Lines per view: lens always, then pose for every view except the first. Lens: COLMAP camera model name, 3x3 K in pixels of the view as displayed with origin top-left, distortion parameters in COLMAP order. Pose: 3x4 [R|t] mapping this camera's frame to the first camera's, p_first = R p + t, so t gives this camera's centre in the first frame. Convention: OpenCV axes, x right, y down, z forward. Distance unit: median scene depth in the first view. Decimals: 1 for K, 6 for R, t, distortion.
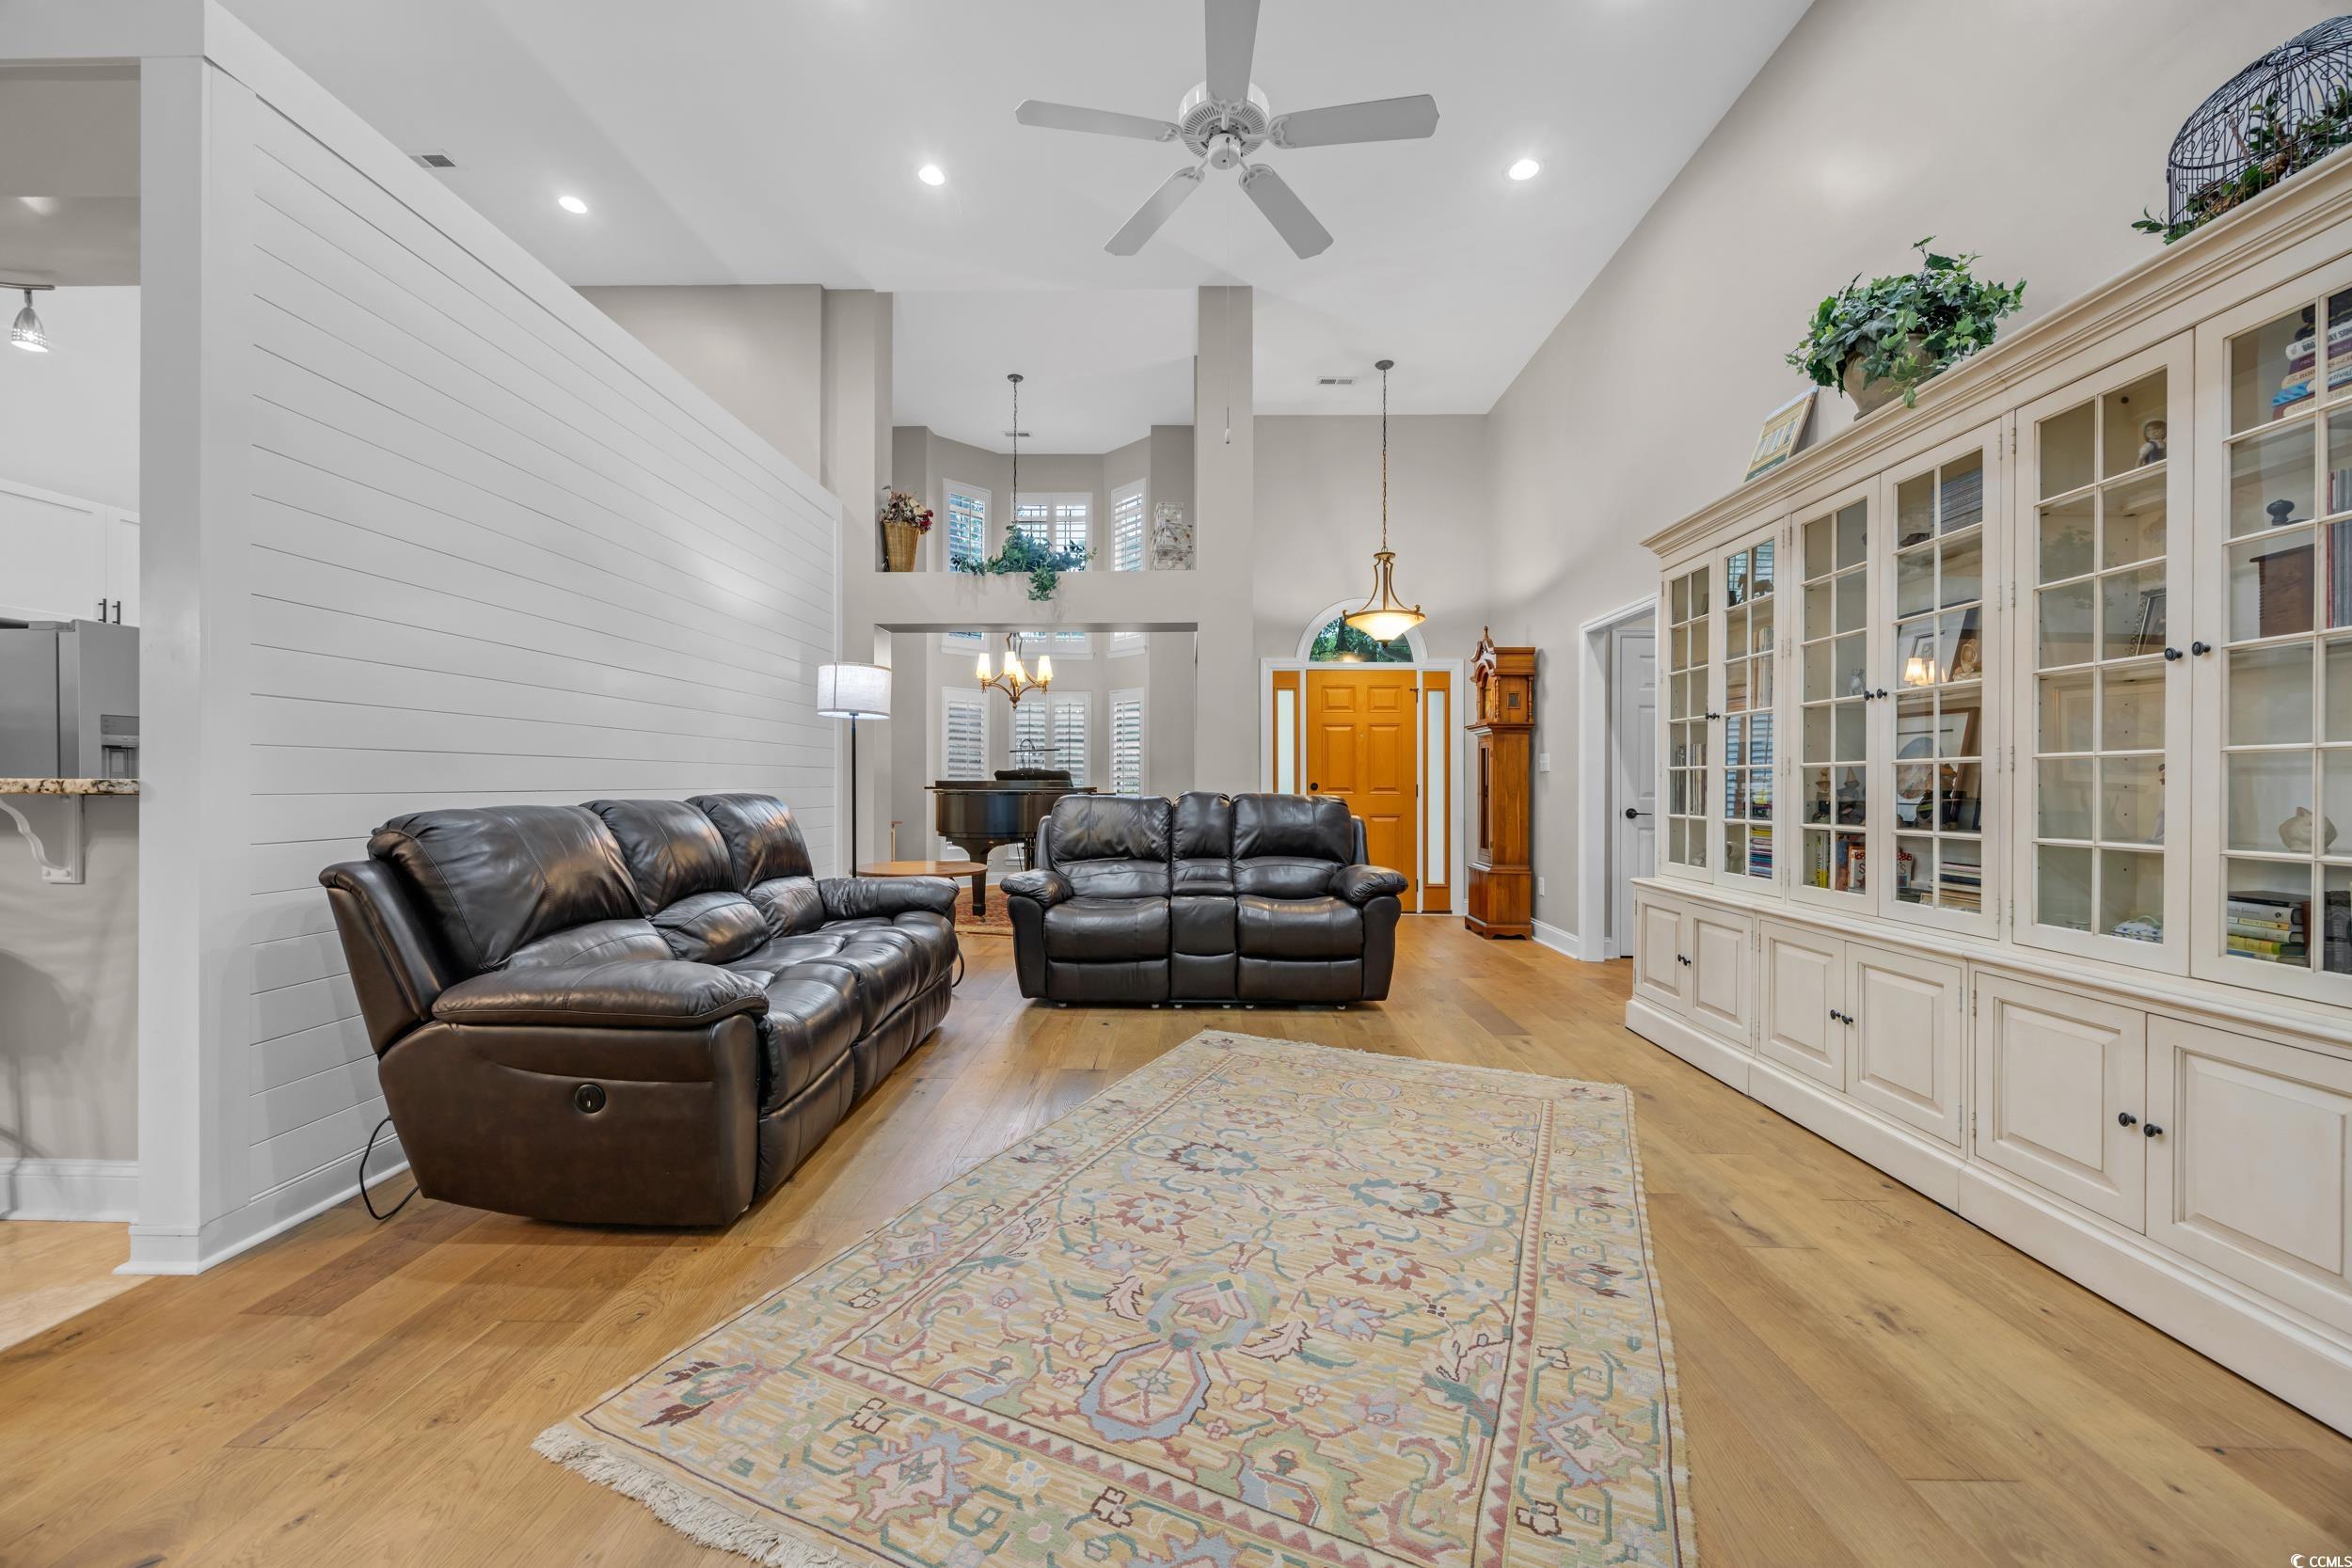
lens RADIAL K [[894.4, 0, 1176.4], [0, 894.4, 788.8], [0, 0, 1]] dist [-0.001520, -0.000579]
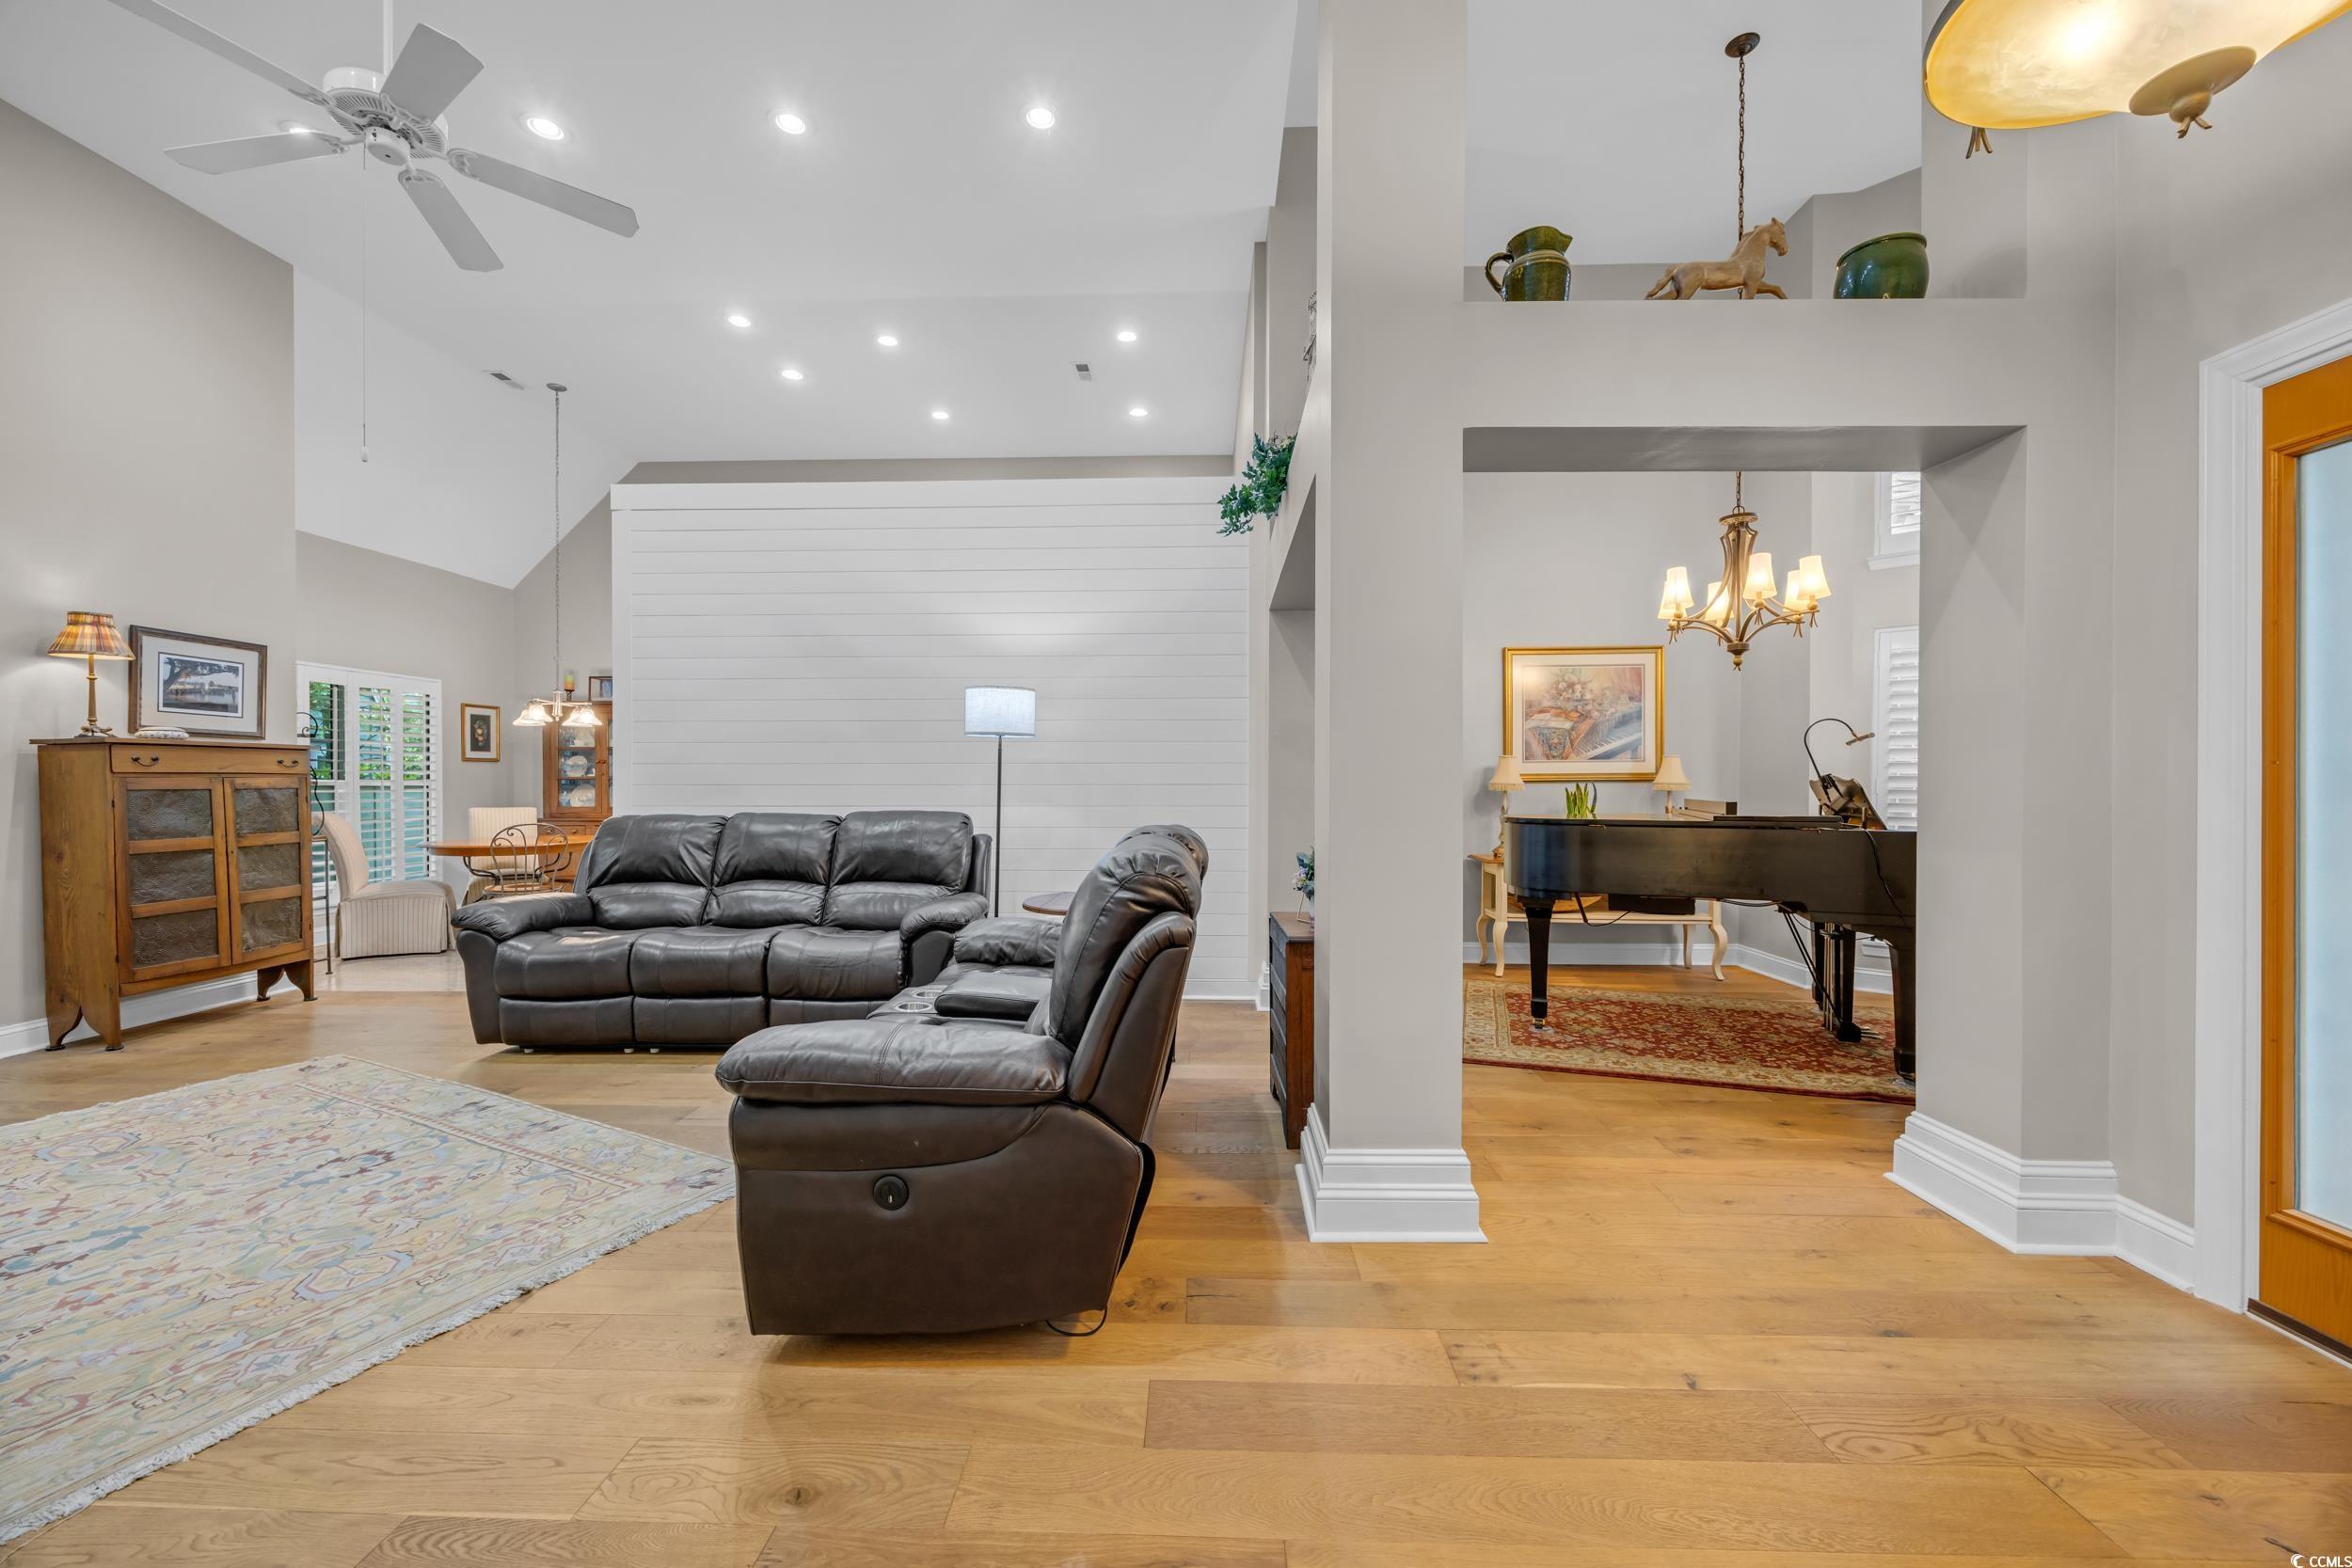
lens RADIAL K [[894.4, 0, 1176.4], [0, 894.4, 788.8], [0, 0, 1]] dist [-0.001520, -0.000579]
pose [[-0.007215, -0.000079, -0.999974, 1.072079], [-0.007226, 0.999974, -0.000026, -0.040592], [0.999948, 0.007226, -0.007215, 1.964034]]
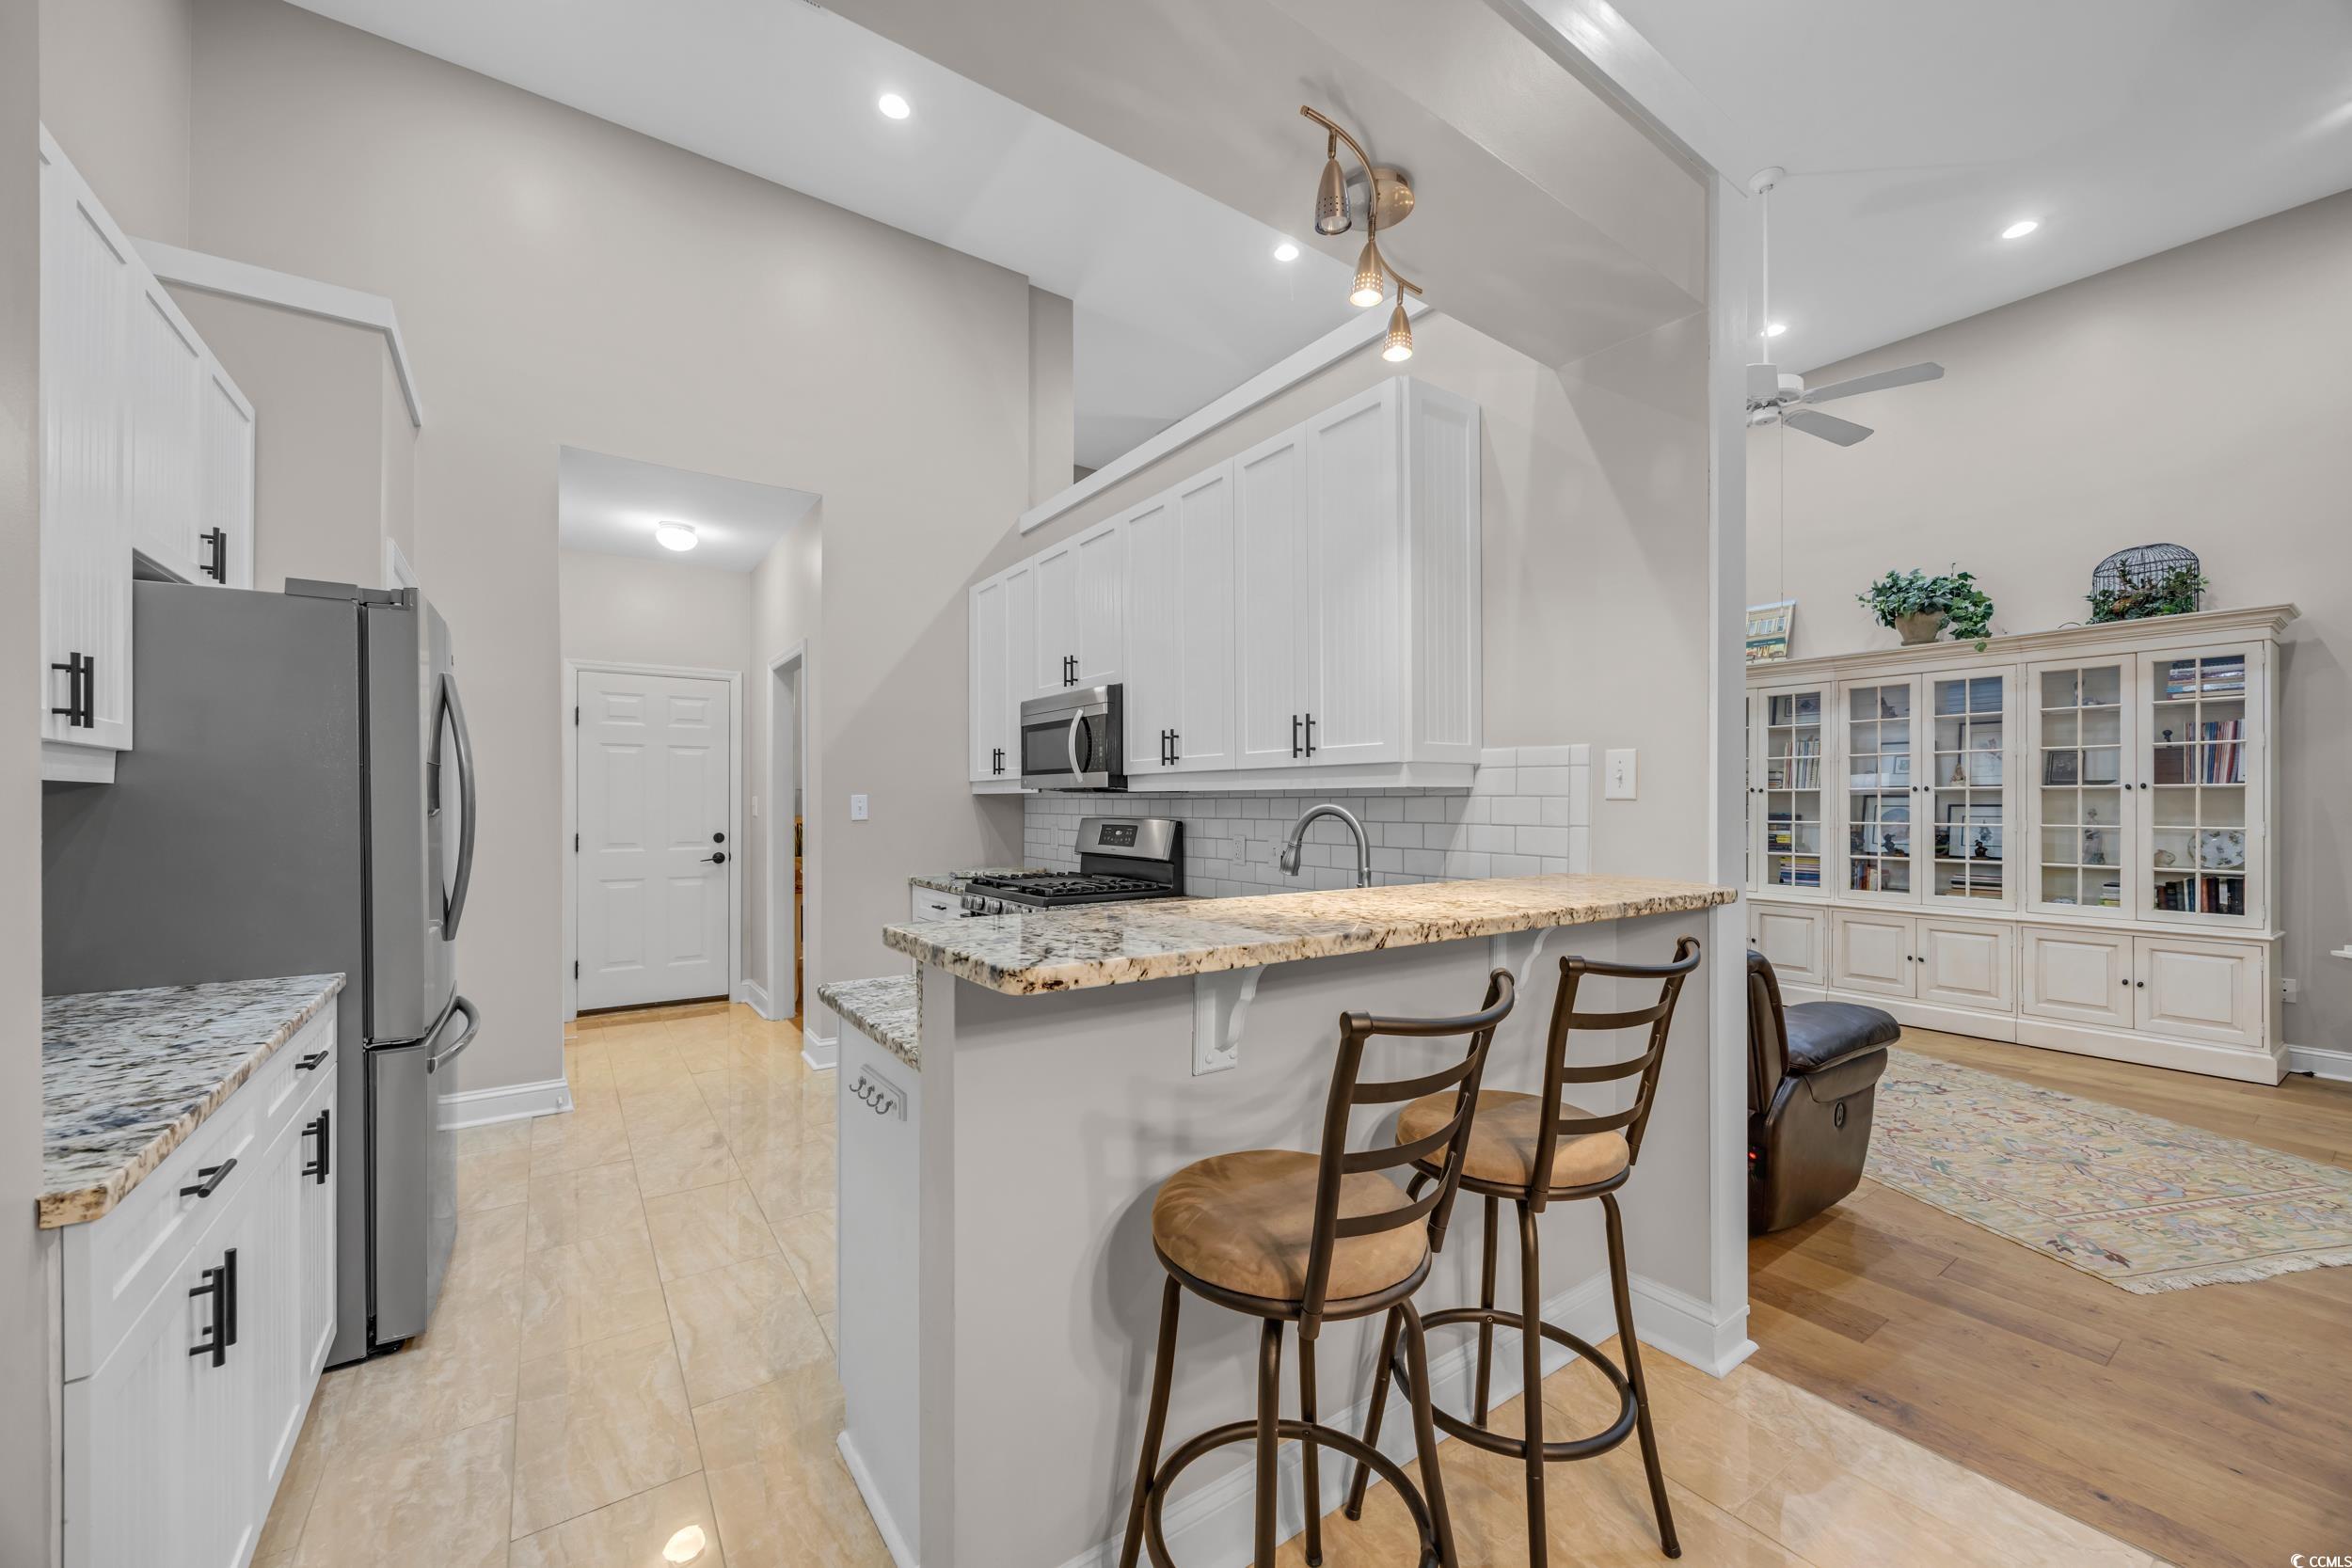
lens RADIAL K [[901.1, 0, 1171.5], [0, 901.1, 801.8], [0, 0, 1]] dist [-0.002082, -0.000444]
pose [[0.805876, 0.000240, 0.592084, -1.705522], [0.003126, 0.999984, -0.004660, -0.075750], [-0.592076, 0.005606, 0.805863, 0.407906]]
